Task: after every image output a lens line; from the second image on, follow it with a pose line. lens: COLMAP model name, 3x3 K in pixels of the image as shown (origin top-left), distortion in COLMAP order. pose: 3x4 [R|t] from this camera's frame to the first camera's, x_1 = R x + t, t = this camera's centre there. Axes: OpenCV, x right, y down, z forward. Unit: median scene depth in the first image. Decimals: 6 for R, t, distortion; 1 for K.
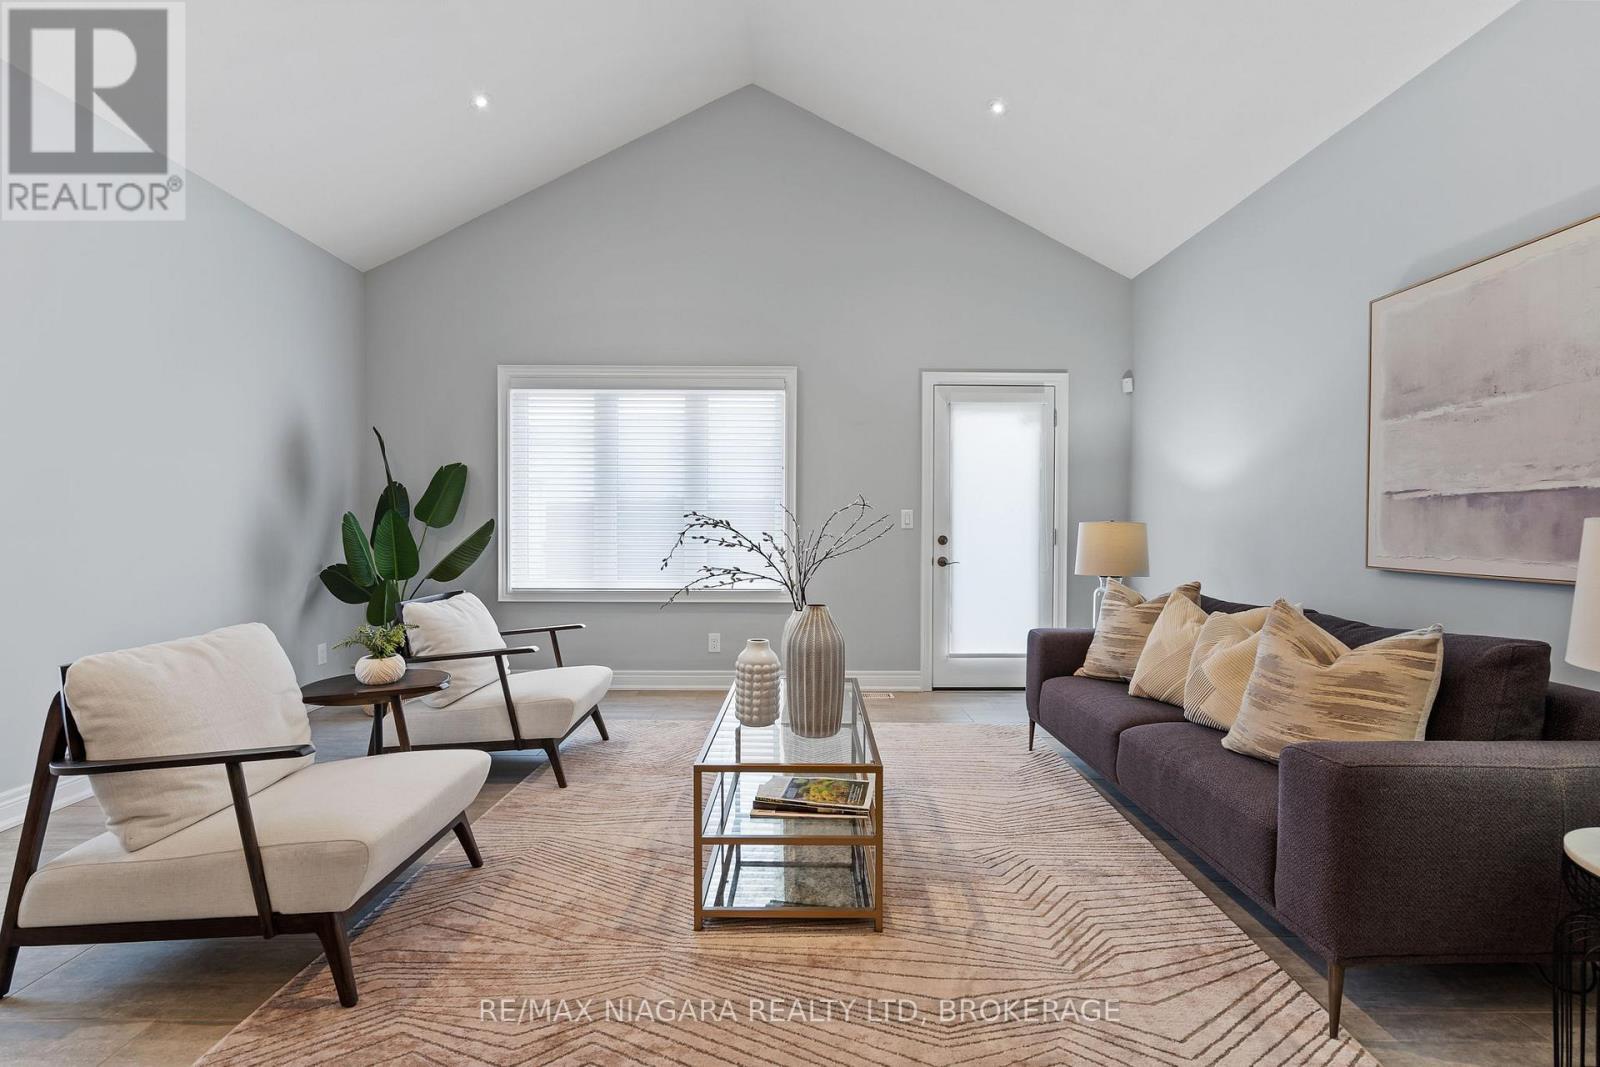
lens RADIAL K [[764.0, 0, 785.2], [0, 764.0, 543.5], [0, 0, 1]] dist [-0.006203, 0.002114]
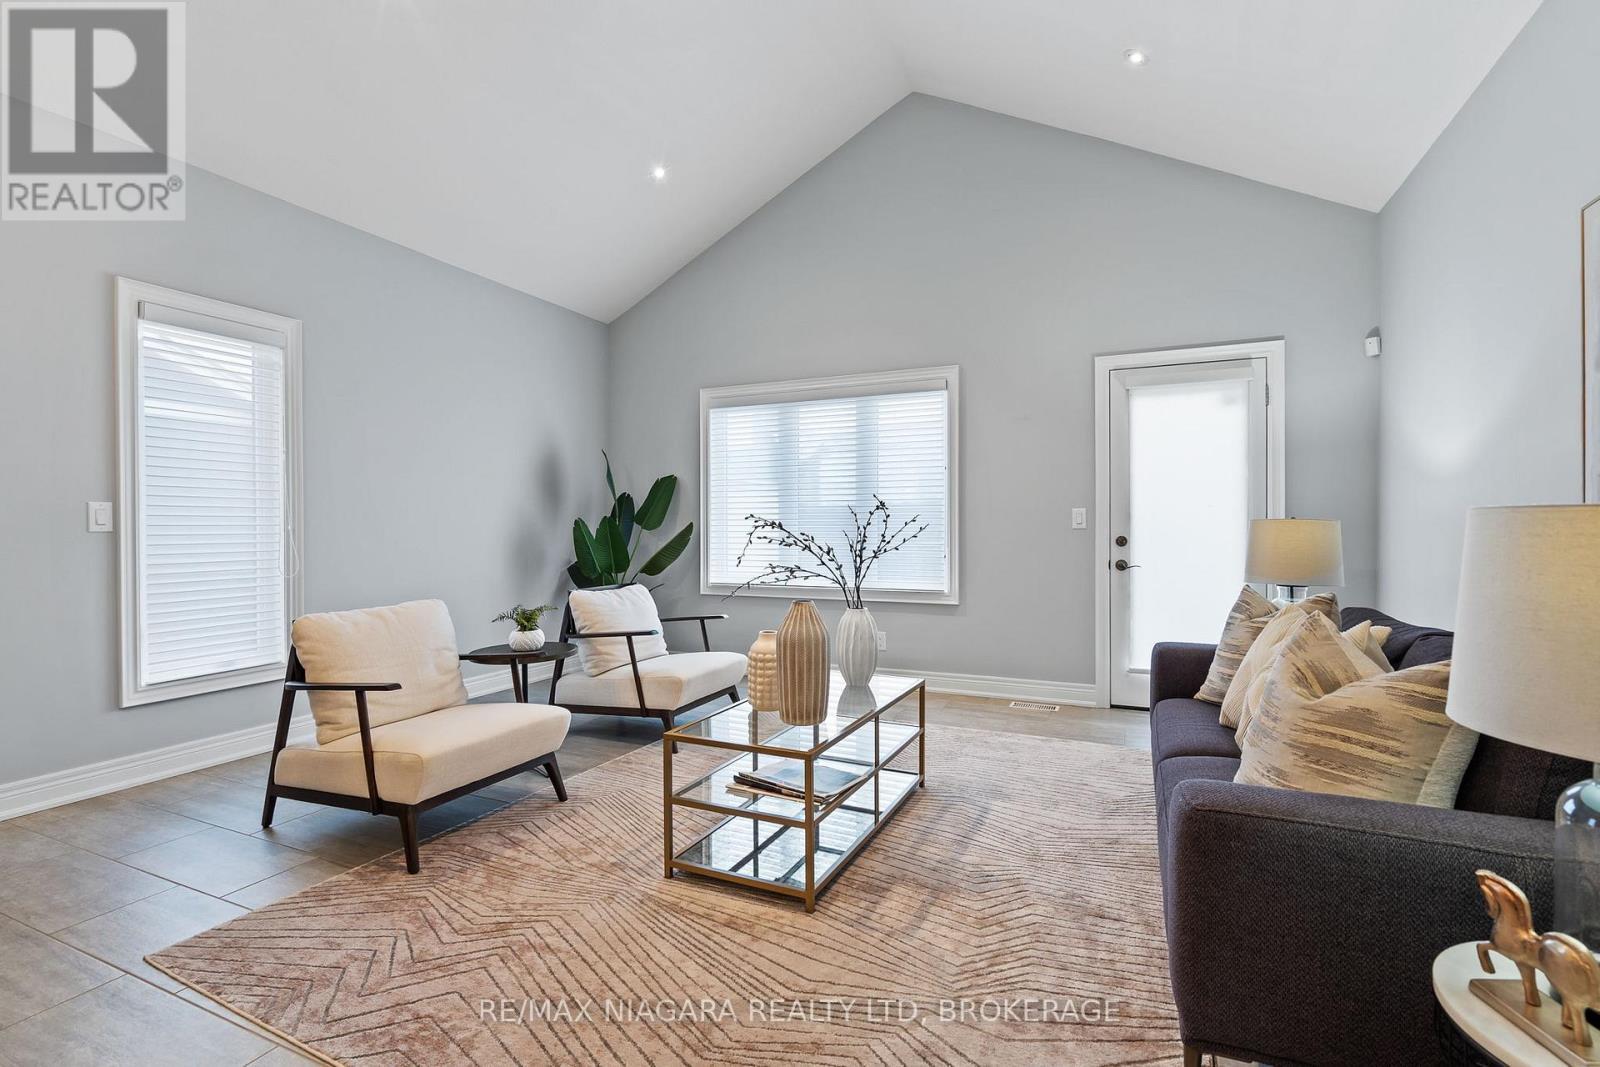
lens RADIAL K [[764.0, 0, 770.2], [0, 764.0, 533.8], [0, 0, 1]] dist [-0.006203, 0.002114]
pose [[0.895771, -0.002590, -0.444508, 0.425885], [-0.004136, 0.999891, -0.014161, 0.002418], [0.444497, 0.014524, 0.895663, 0.022508]]
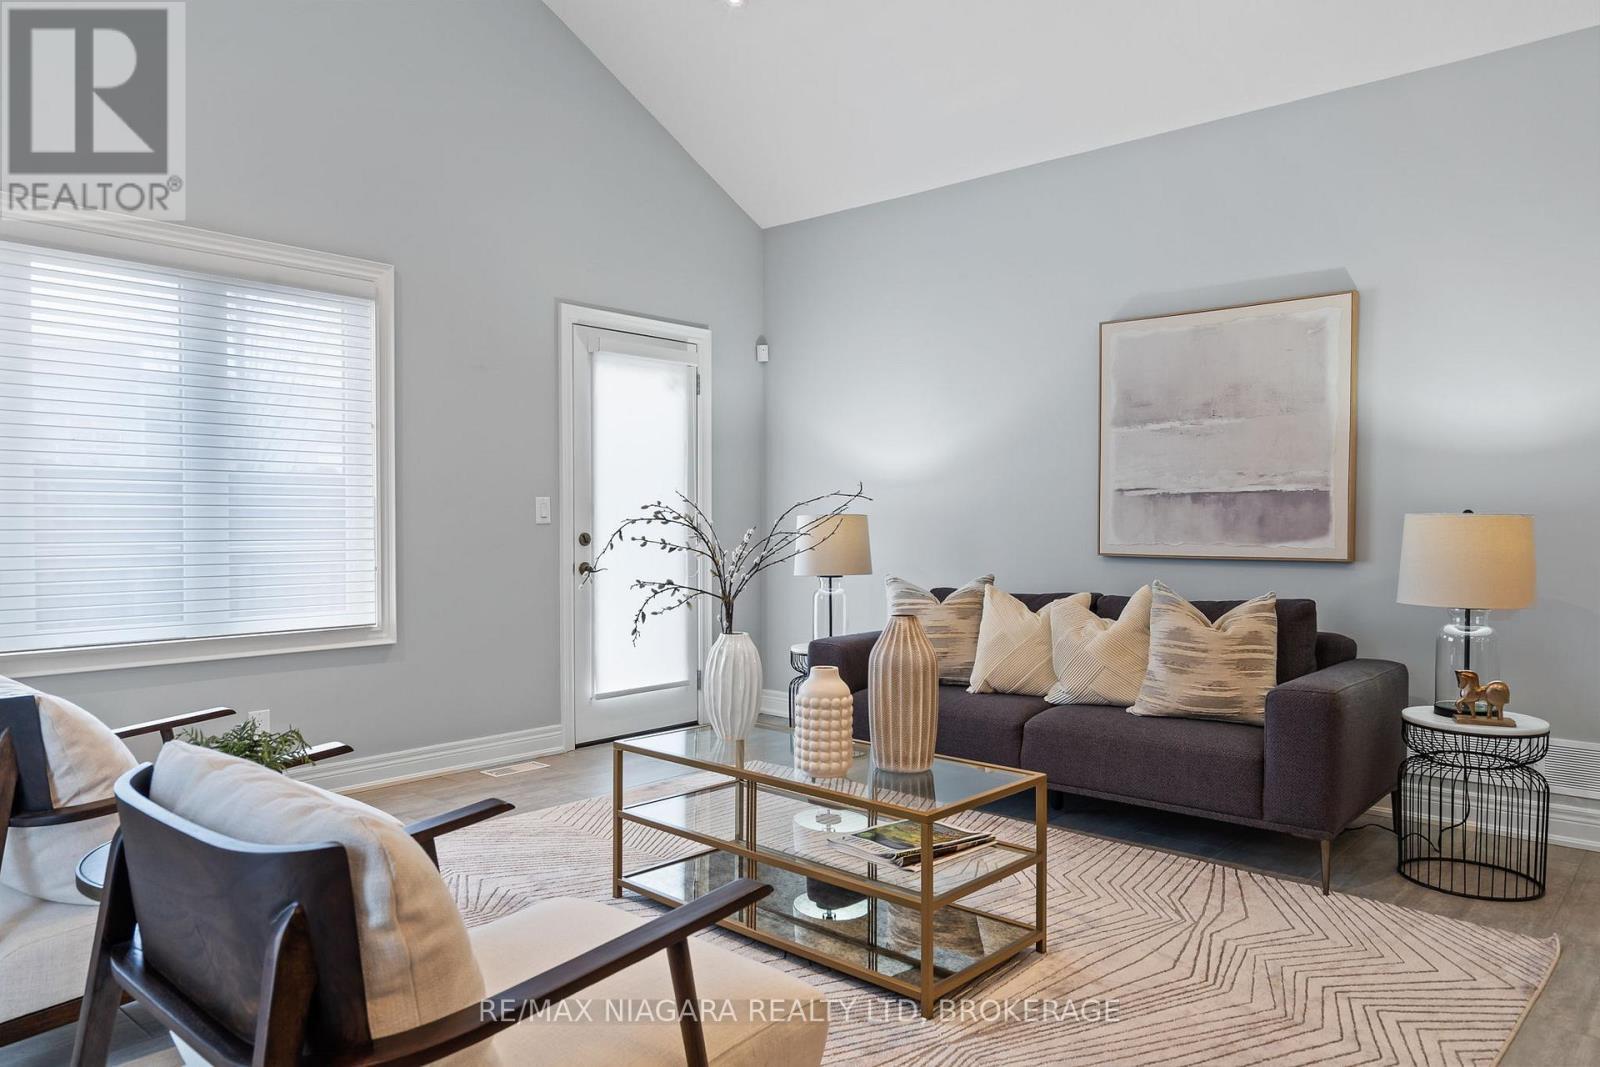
lens RADIAL K [[1151.4, 0, 828.7], [0, 1151.4, 537.4], [0, 0, 1]] dist [0.003686, 0.002334]
pose [[0.633262, -0.016367, 0.773764, -0.891931], [0.020643, 0.999778, 0.004253, -0.010673], [-0.773662, 0.013279, 0.633459, 0.234732]]
